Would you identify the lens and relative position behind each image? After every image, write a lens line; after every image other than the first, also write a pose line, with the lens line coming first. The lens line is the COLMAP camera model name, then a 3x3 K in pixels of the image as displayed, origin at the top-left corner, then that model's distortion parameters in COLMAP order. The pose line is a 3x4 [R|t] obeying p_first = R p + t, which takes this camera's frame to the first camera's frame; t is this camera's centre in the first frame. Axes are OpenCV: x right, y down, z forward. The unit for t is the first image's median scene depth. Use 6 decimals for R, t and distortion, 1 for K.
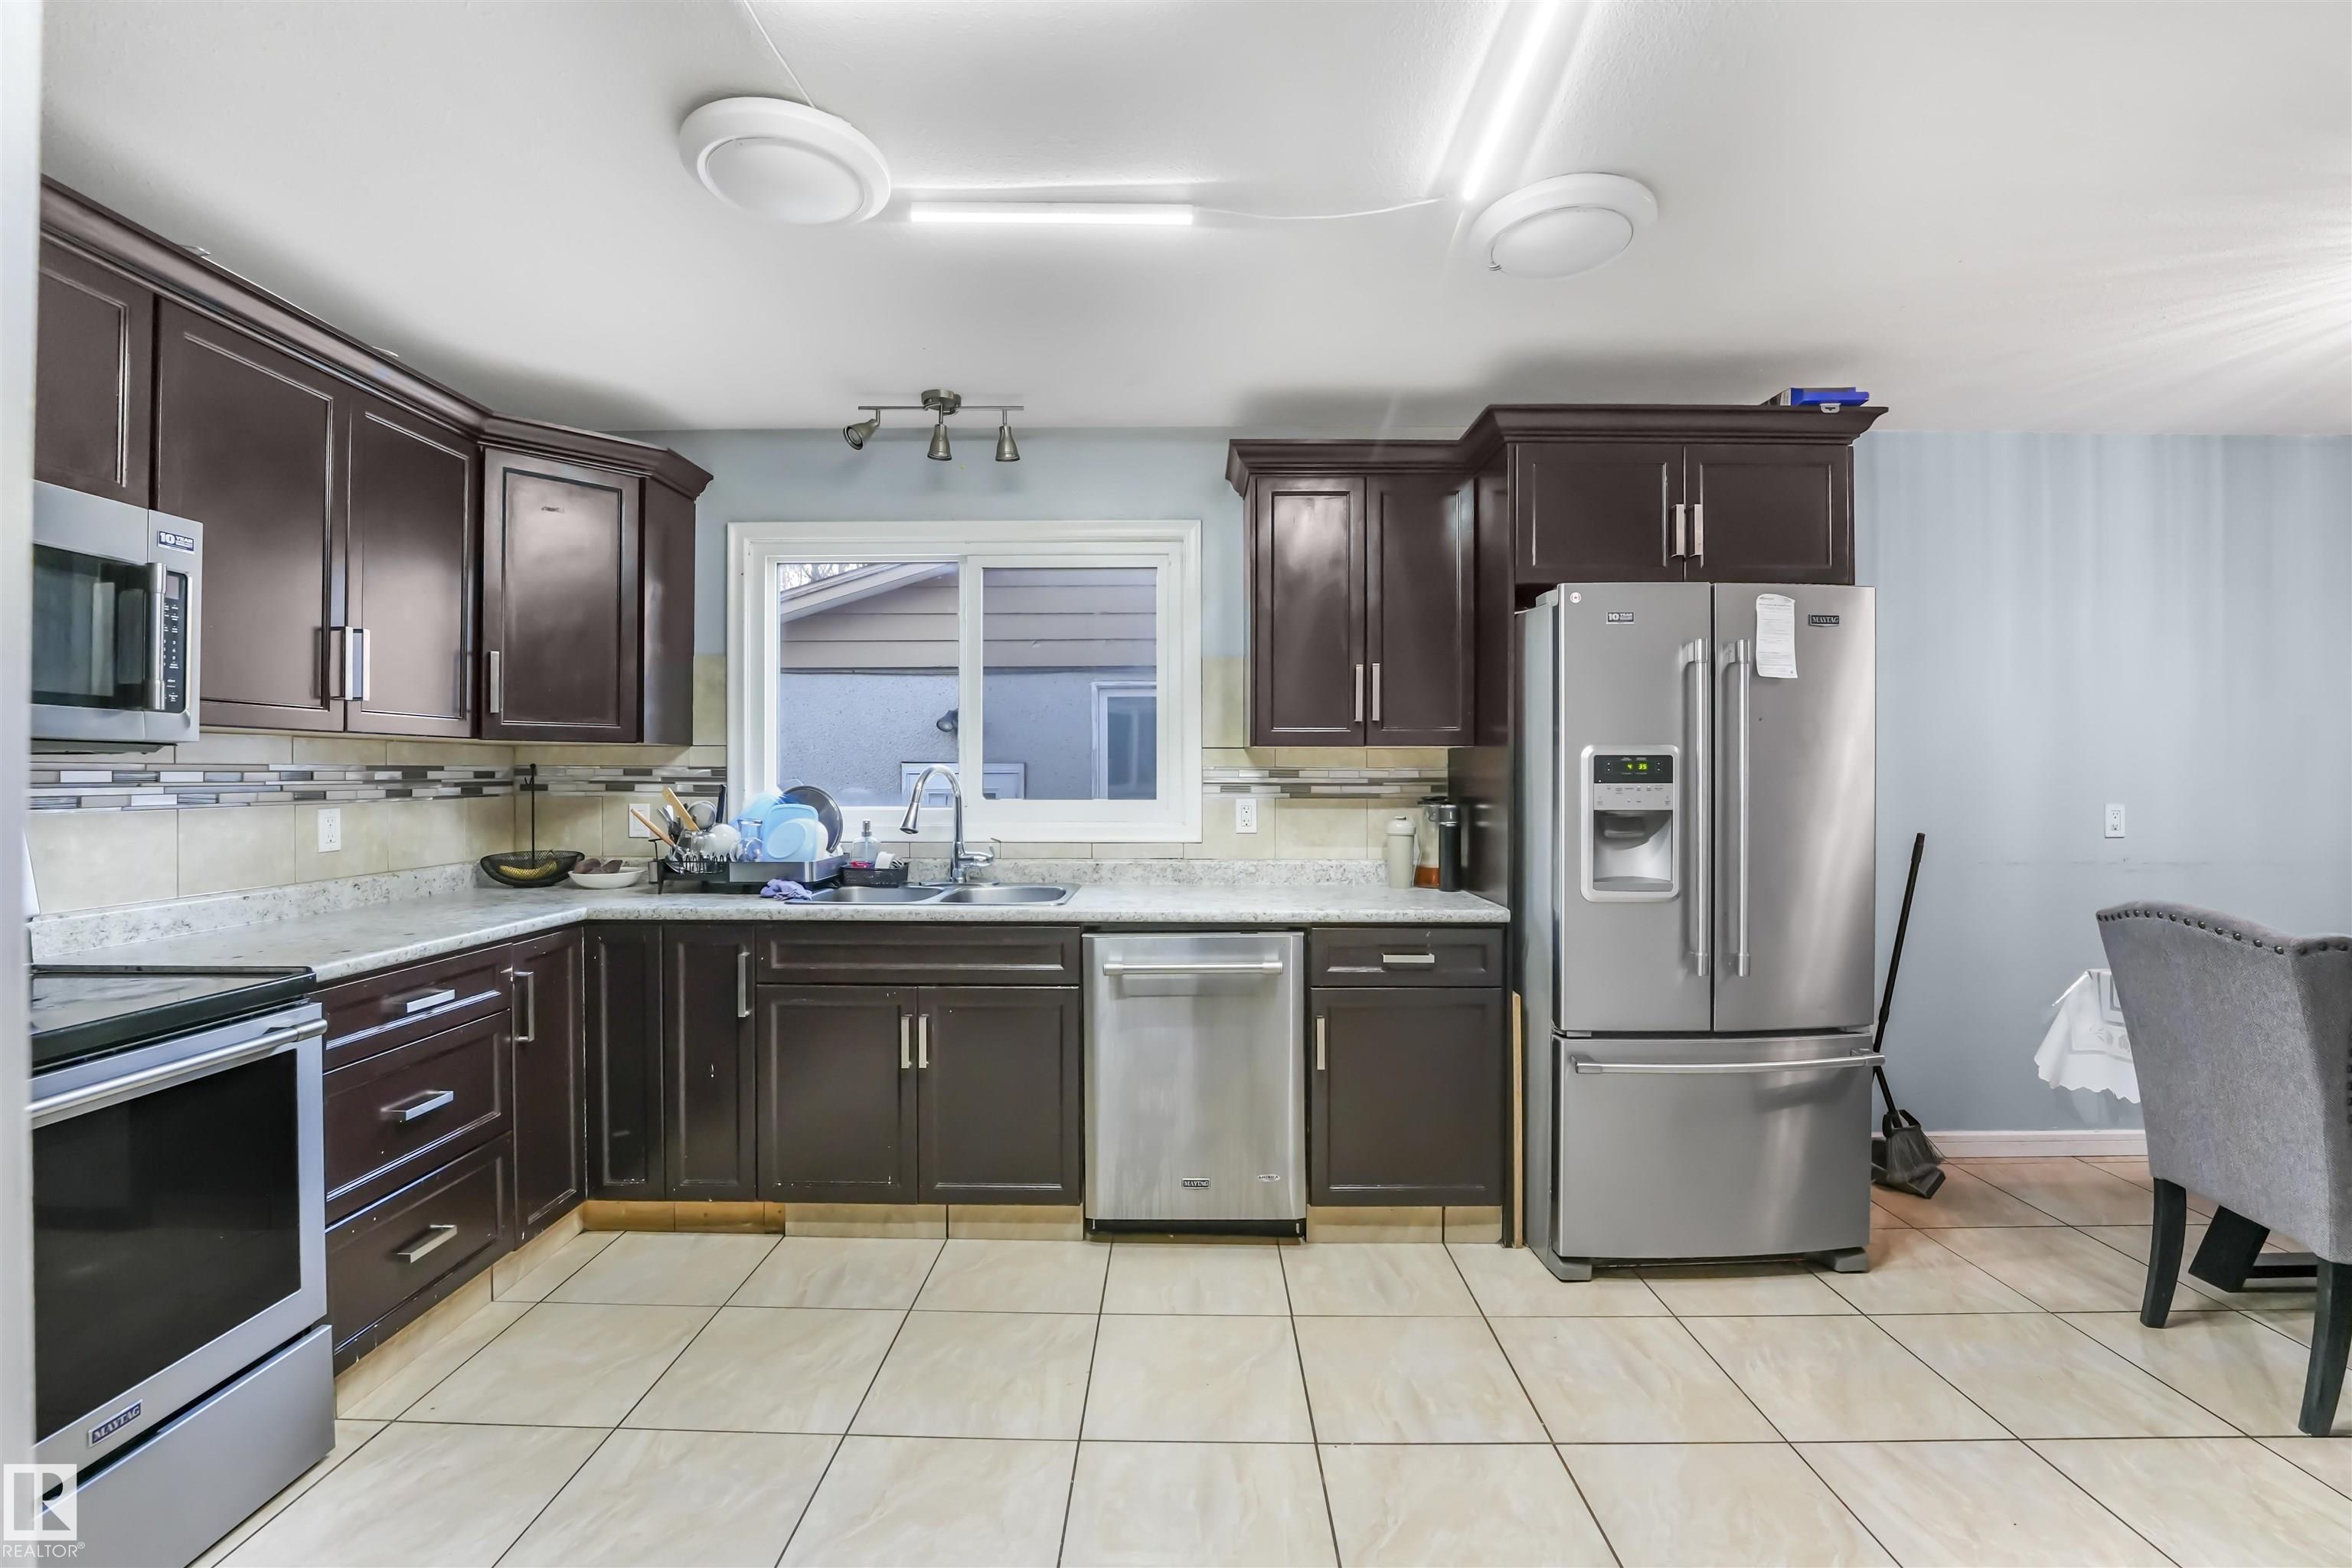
lens RADIAL K [[989.8, 0, 1167.9], [0, 989.8, 773.3], [0, 0, 1]] dist [-0.017565, 0.002653]
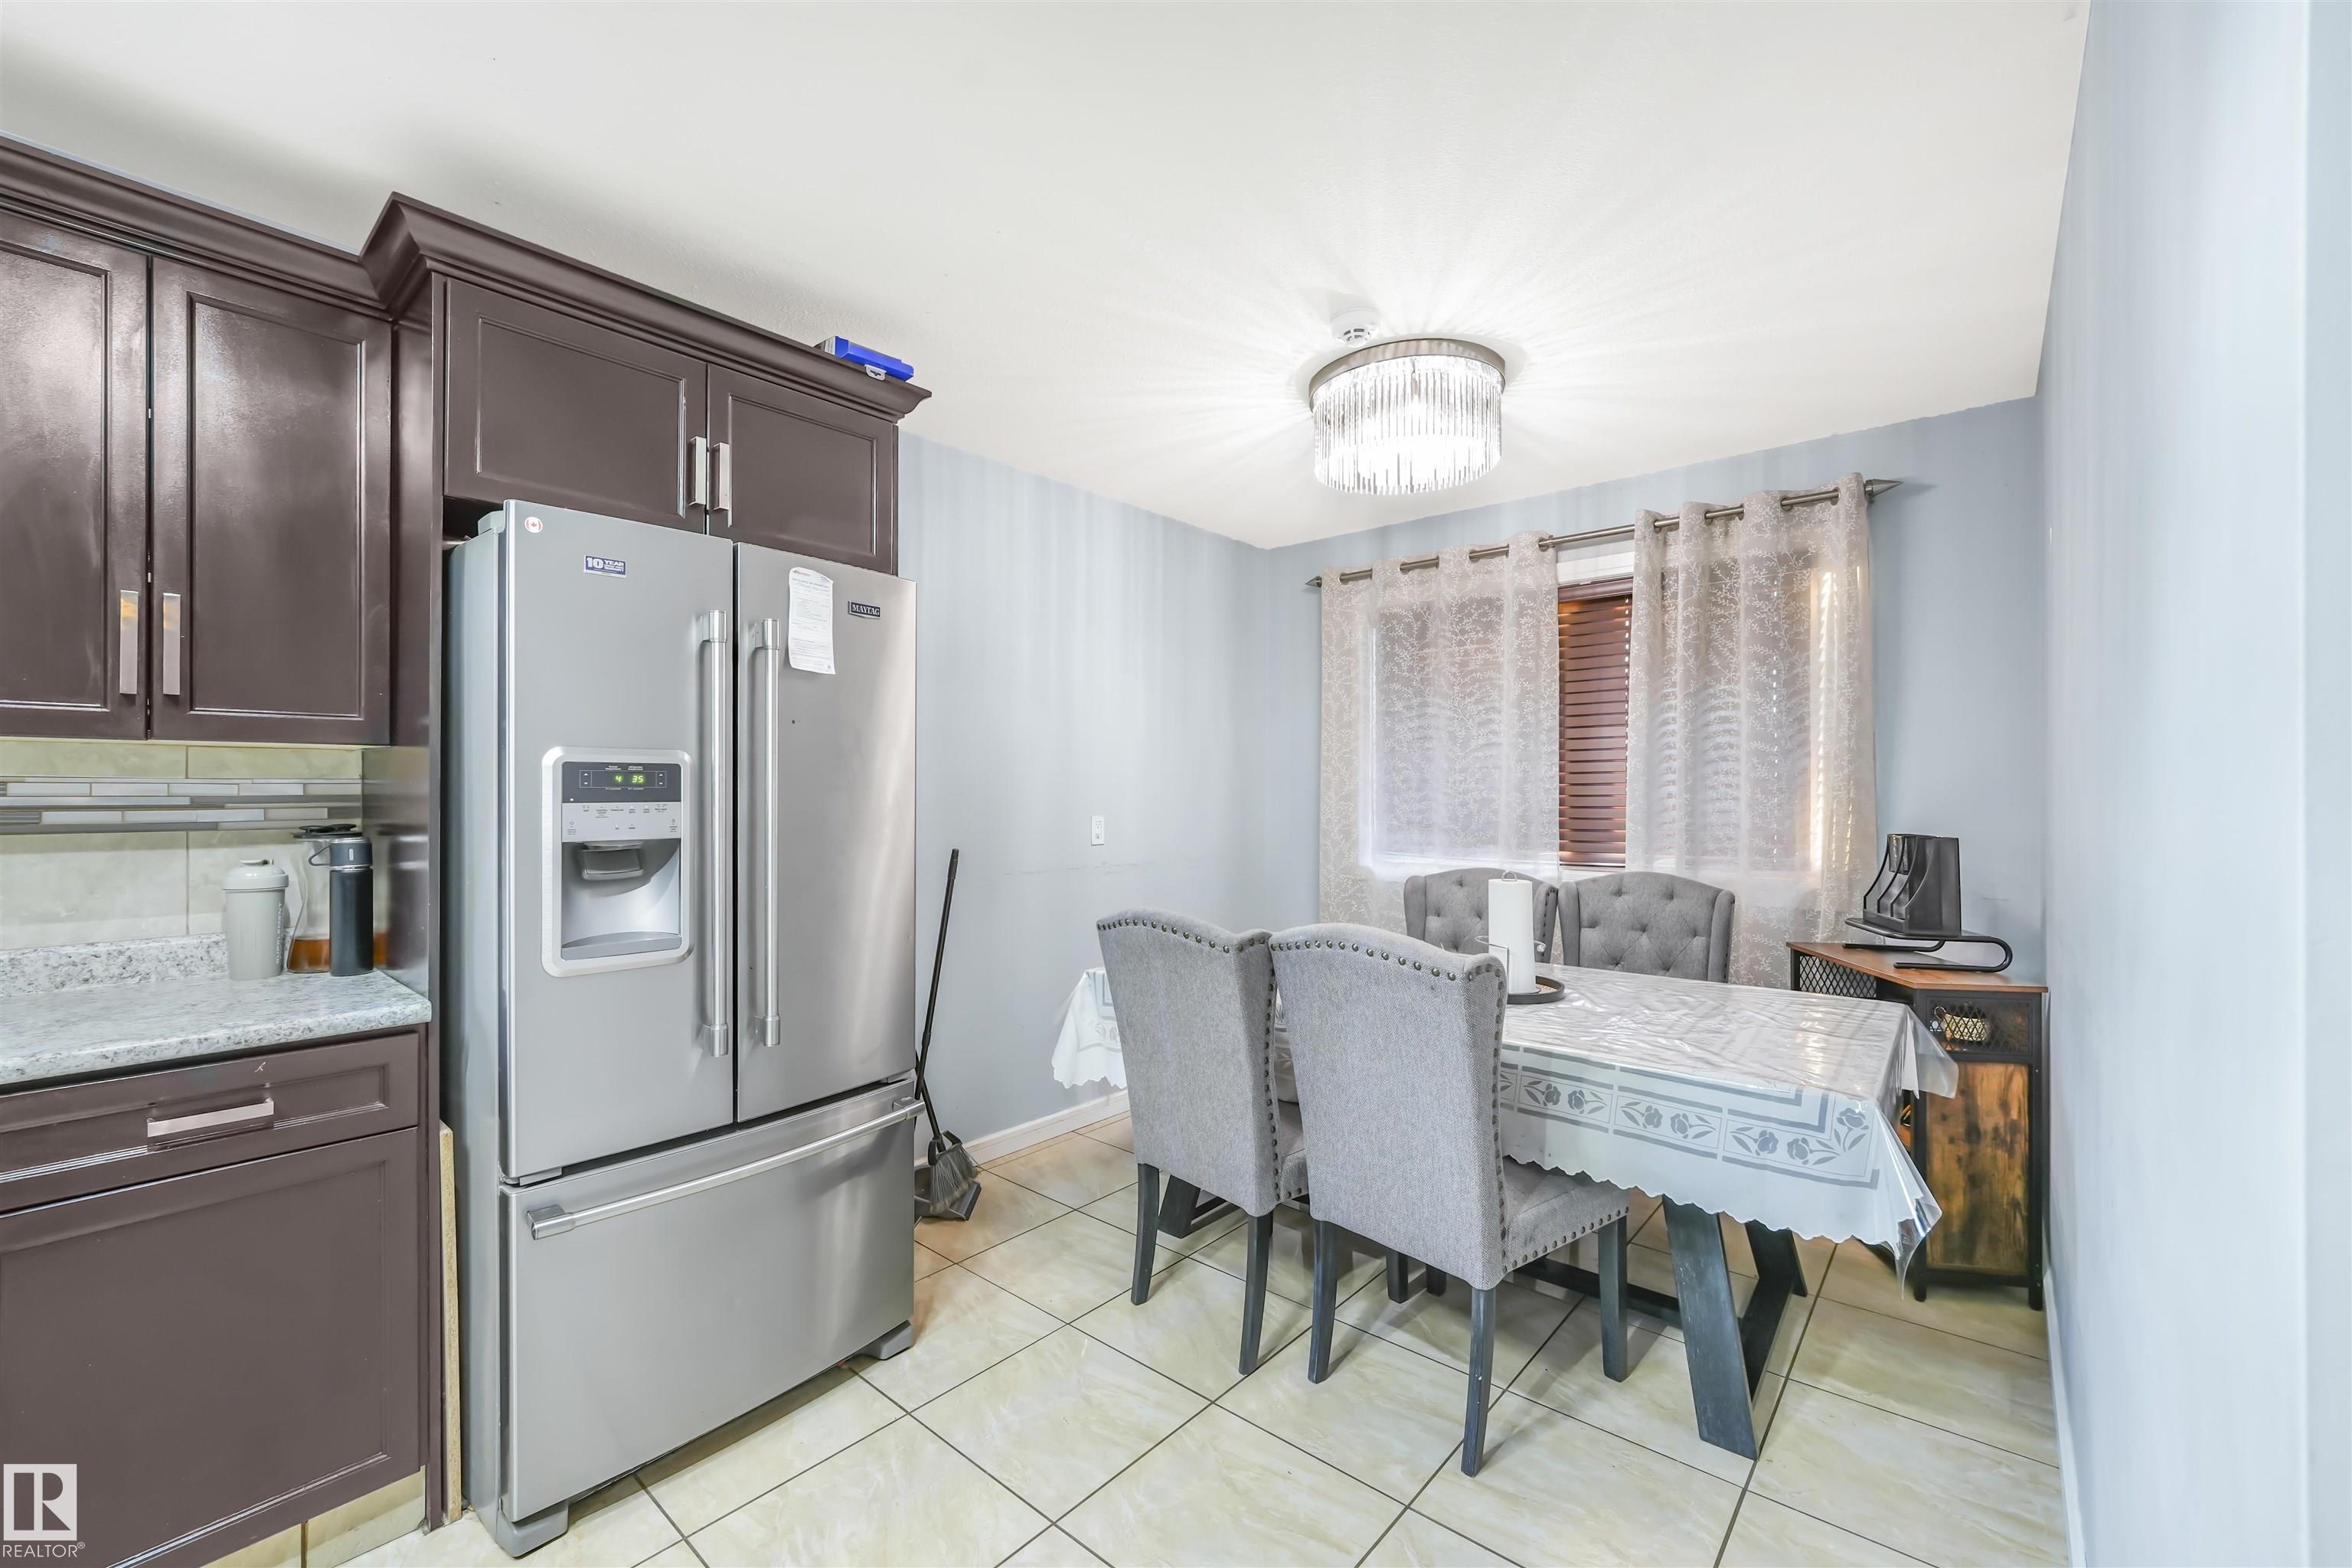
lens RADIAL K [[954.2, 0, 1171.4], [0, 954.2, 794.3], [0, 0, 1]] dist [-0.024910, -0.000115]
pose [[0.643796, -0.002727, 0.765192, 0.195917], [-0.001038, 0.999990, 0.004437, 0.000782], [-0.765196, -0.003651, 0.643787, 0.249294]]
